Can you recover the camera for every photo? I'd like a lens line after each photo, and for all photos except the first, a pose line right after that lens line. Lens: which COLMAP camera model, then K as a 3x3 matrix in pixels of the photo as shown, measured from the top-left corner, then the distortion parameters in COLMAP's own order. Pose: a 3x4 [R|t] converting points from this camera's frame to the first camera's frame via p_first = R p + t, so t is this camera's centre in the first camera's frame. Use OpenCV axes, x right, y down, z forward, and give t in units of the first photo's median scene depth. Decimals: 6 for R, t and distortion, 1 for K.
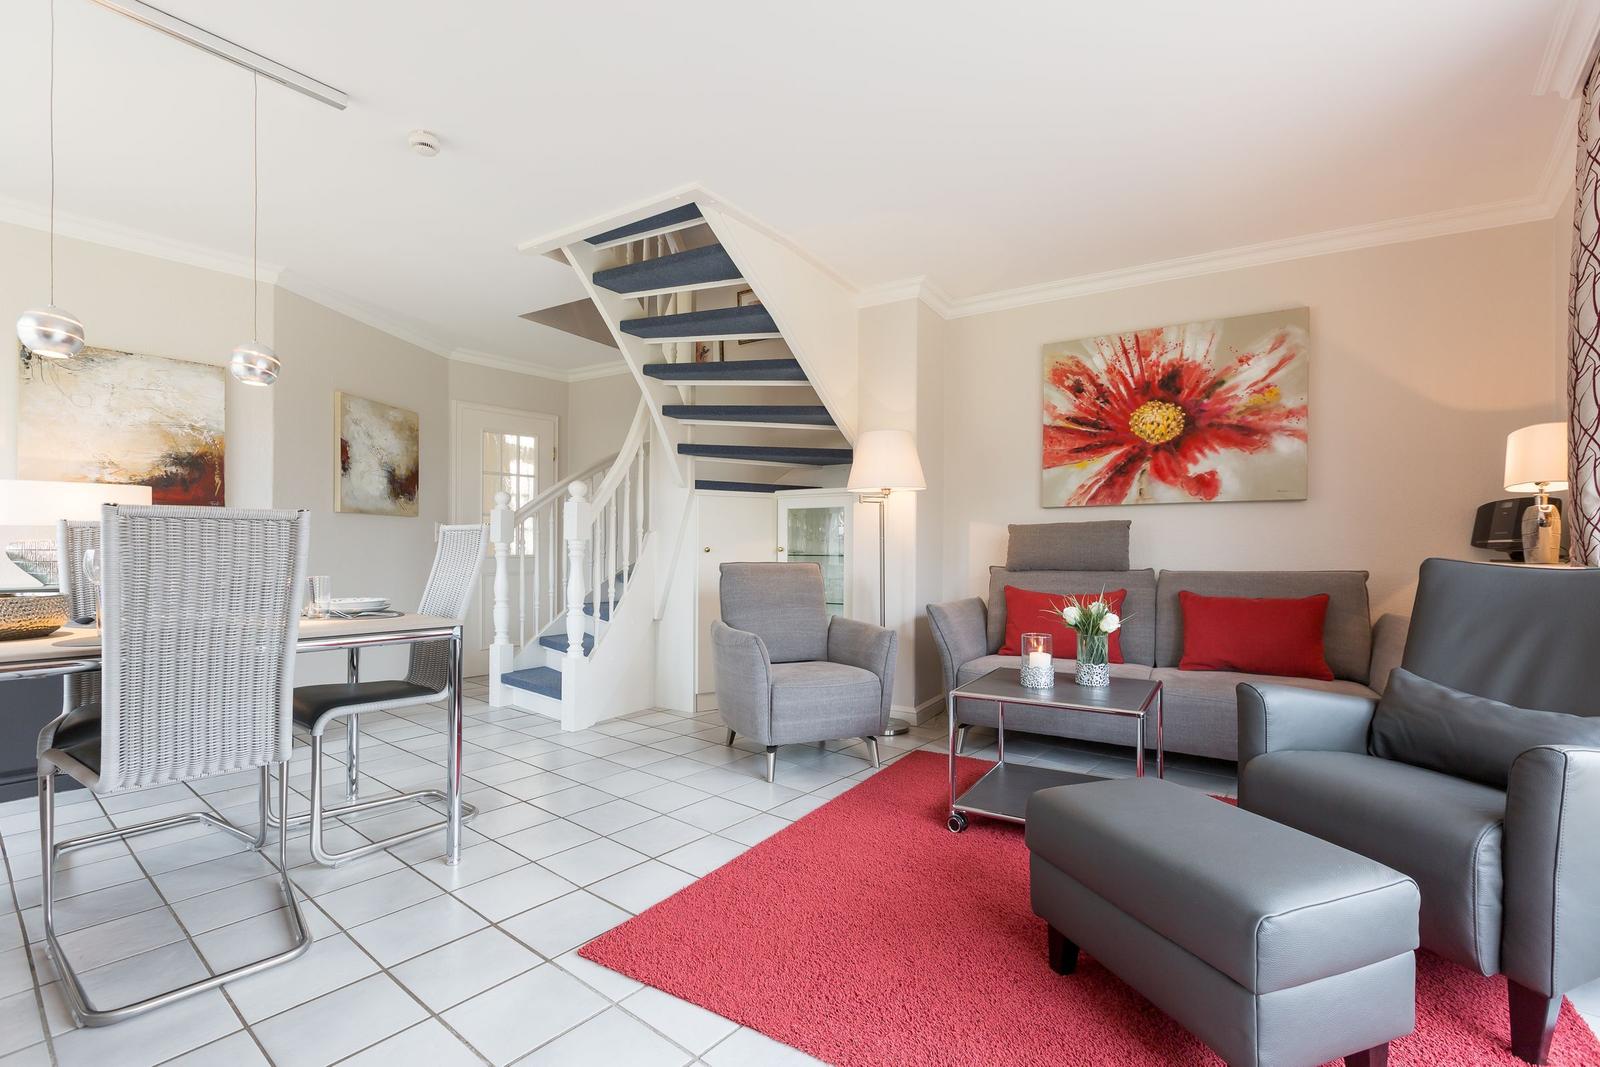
lens RADIAL K [[721.2, 0, 800.0], [0, 721.2, 533.5], [0, 0, 1]] dist [-0.000250, -0.000203]
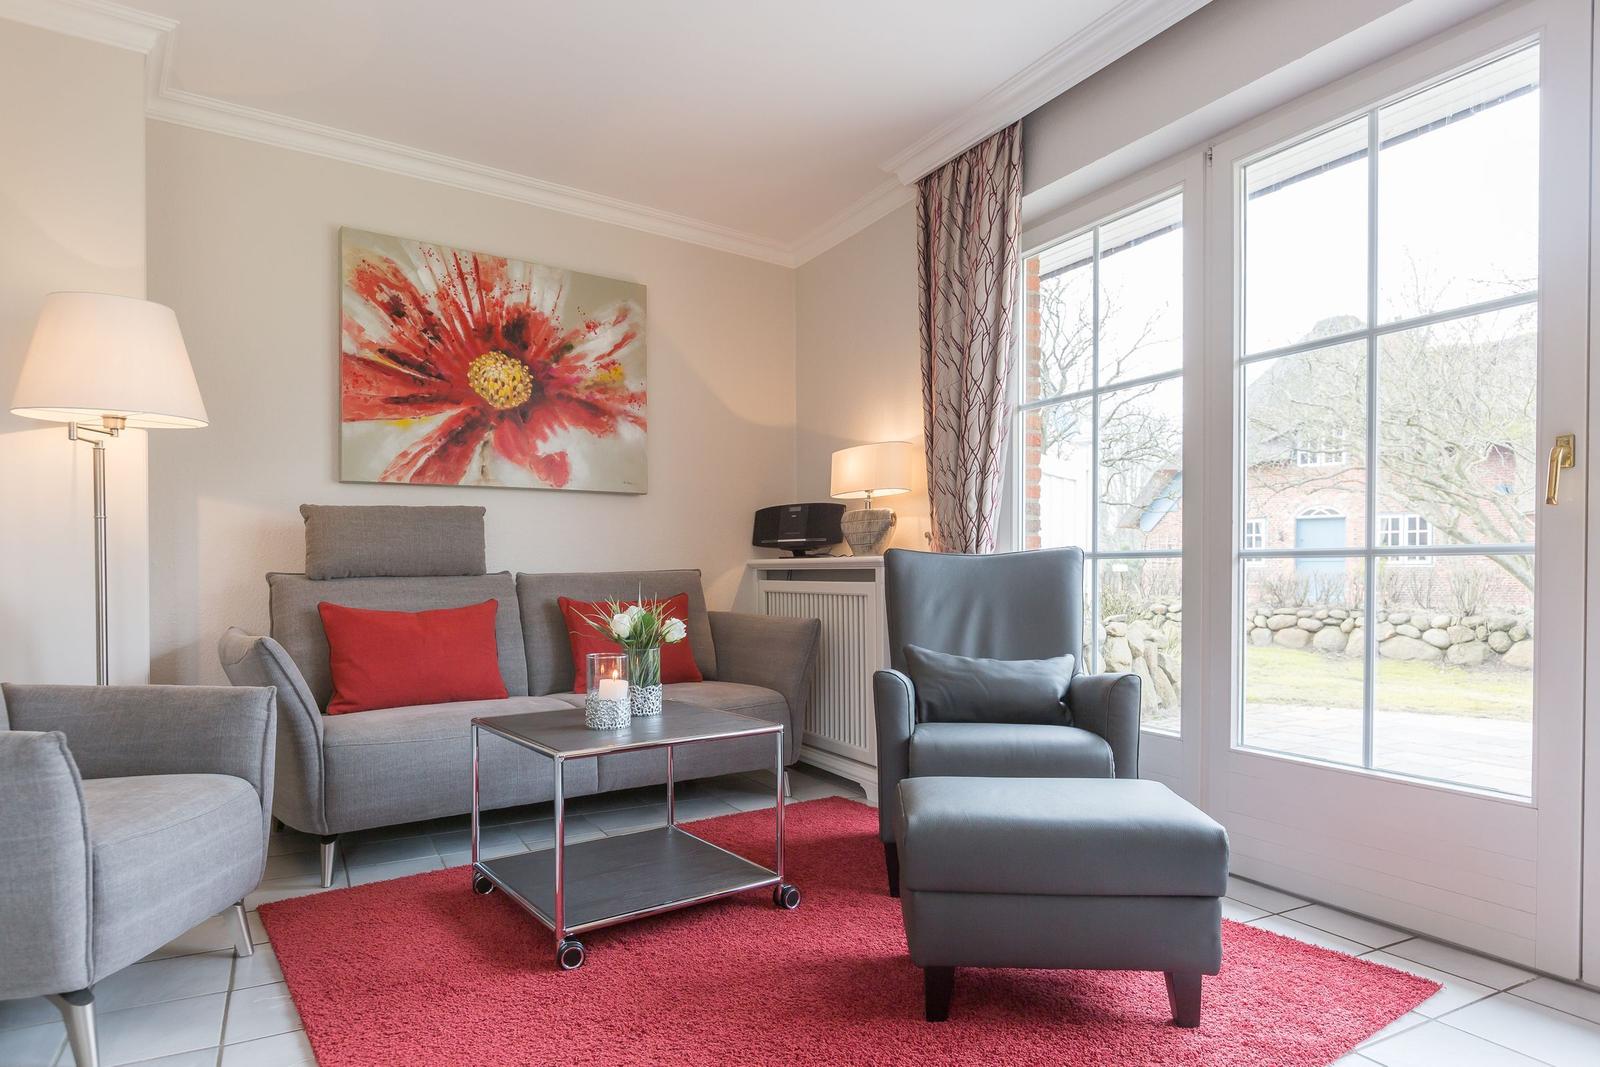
lens RADIAL K [[949.0, 0, 802.0], [0, 949.0, 570.5], [0, 0, 1]] dist [0.000303, 0.000103]
pose [[0.371061, -0.006767, 0.928584, -0.322188], [-0.013589, 0.999827, 0.012716, 0.029777], [-0.928509, -0.017337, 0.370904, 0.328539]]
